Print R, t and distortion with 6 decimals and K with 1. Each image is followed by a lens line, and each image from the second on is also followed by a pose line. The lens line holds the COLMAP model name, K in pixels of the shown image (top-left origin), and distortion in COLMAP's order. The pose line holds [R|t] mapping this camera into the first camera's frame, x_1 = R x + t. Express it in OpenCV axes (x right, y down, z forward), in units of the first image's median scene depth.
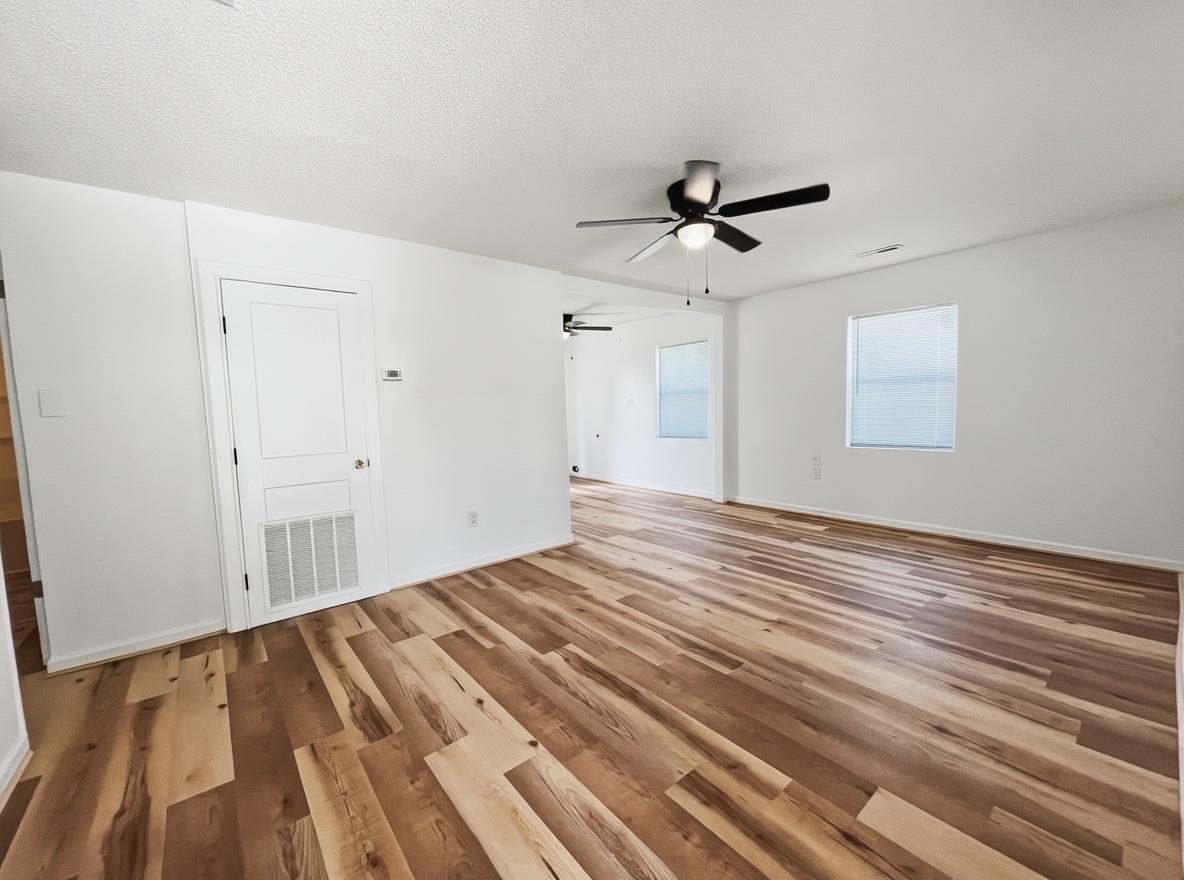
lens RADIAL K [[479.0, 0, 591.4], [0, 479.0, 443.1], [0, 0, 1]] dist [-0.000365, 0.000016]
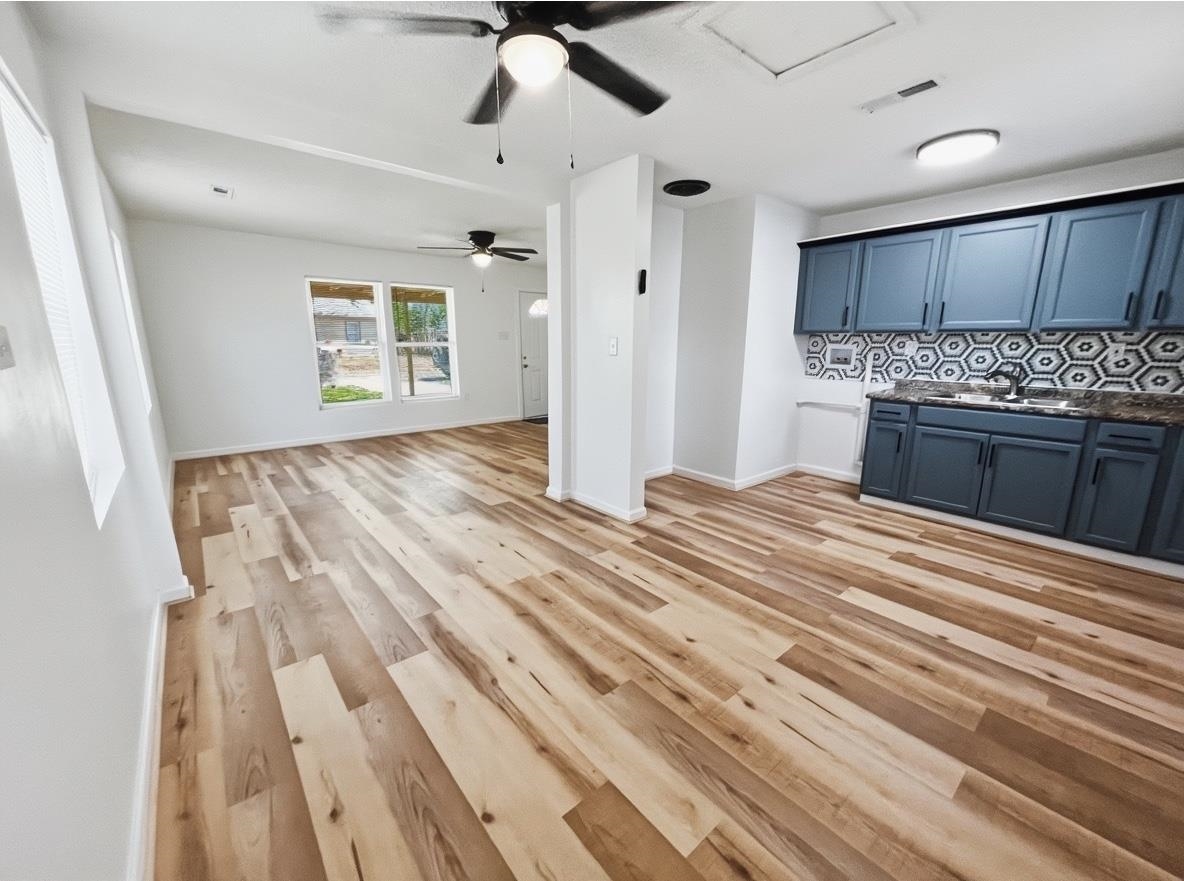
lens RADIAL K [[479.0, 0, 591.4], [0, 479.0, 443.6], [0, 0, 1]] dist [-0.000365, 0.000016]
pose [[-0.999566, 0.028932, -0.005475, -0.178866], [0.026097, 0.956573, 0.290322, -0.230390], [0.013637, 0.290053, -0.956913, 2.752055]]
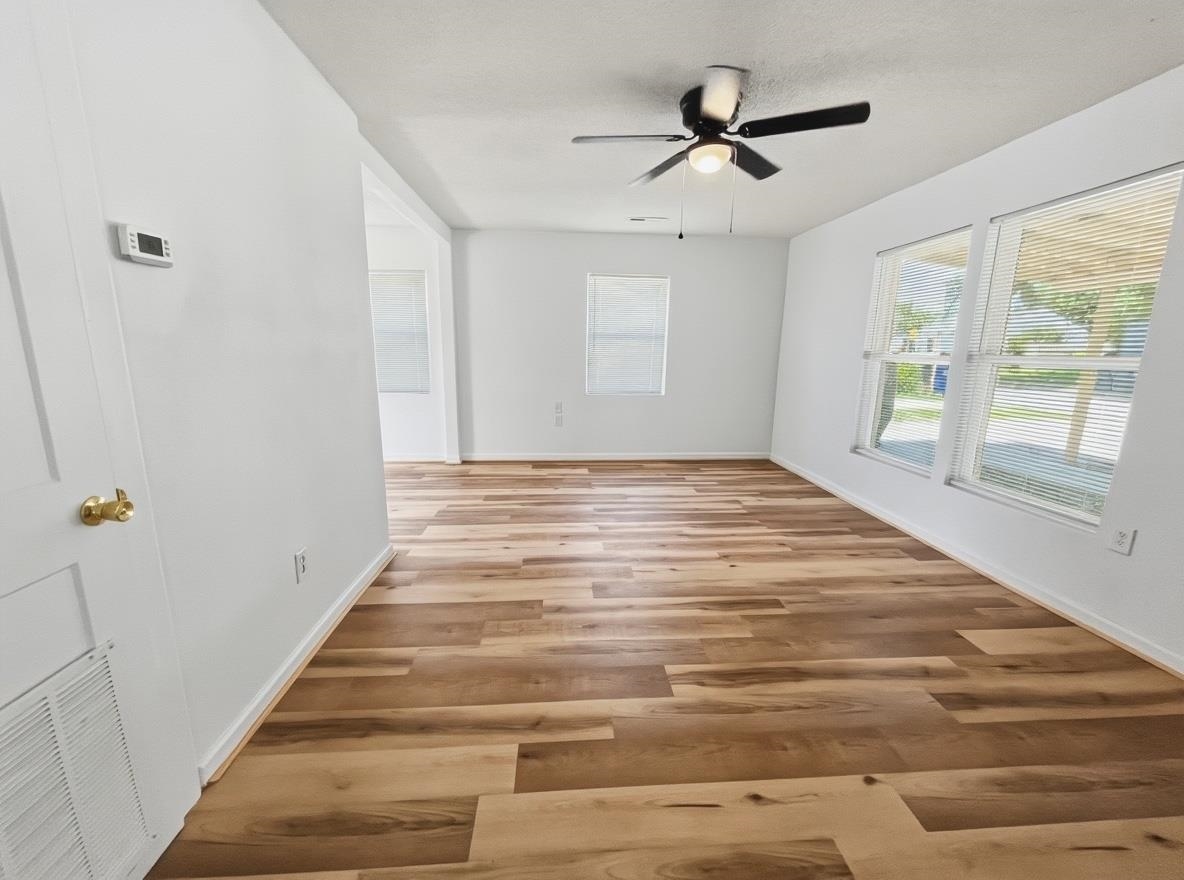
lens RADIAL K [[472.0, 0, 592.0], [0, 472.0, 440.0], [0, 0, 1]] dist [-0.002139, -0.000049]
pose [[0.577270, -0.119891, 0.807704, -0.585062], [0.034427, 0.991856, 0.122620, -0.037973], [-0.815827, -0.042978, 0.576696, 0.569533]]
